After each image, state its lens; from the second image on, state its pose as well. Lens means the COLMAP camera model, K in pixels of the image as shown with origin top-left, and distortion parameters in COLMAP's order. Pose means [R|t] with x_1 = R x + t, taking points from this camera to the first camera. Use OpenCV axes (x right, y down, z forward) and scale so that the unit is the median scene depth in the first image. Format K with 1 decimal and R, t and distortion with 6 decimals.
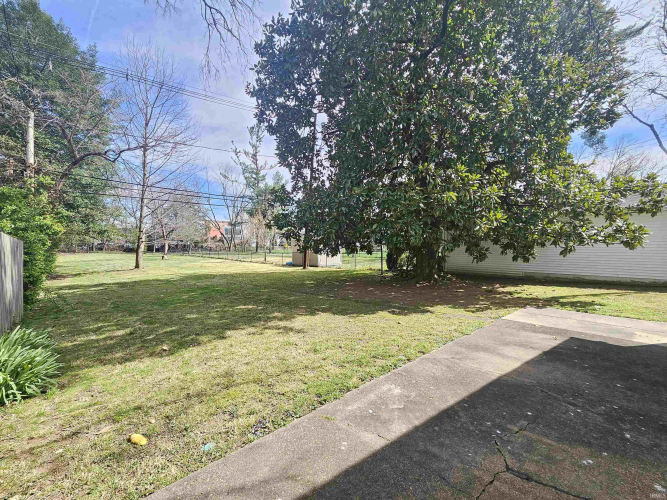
lens RADIAL K [[262.7, 0, 330.1], [0, 262.7, 252.0], [0, 0, 1]] dist [0.002102, 0.000448]
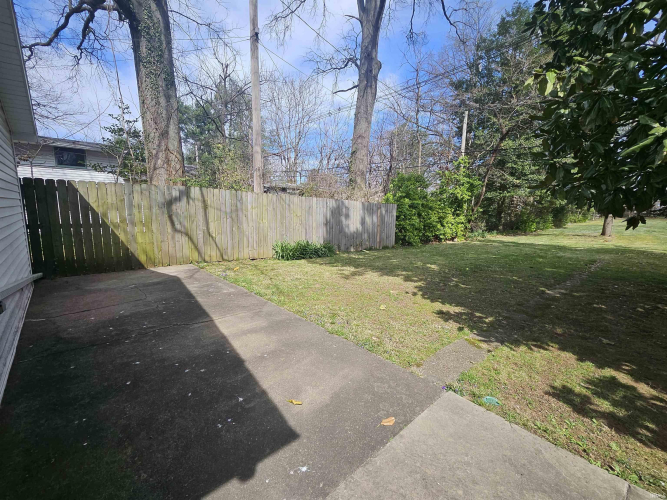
lens RADIAL K [[262.7, 0, 330.1], [0, 262.7, 252.0], [0, 0, 1]] dist [0.002102, 0.000448]
pose [[0.085146, 0.171023, -0.981581, 1.698437], [-0.033598, 0.985091, 0.168720, -0.015830], [0.995802, 0.018614, 0.089623, 1.358872]]
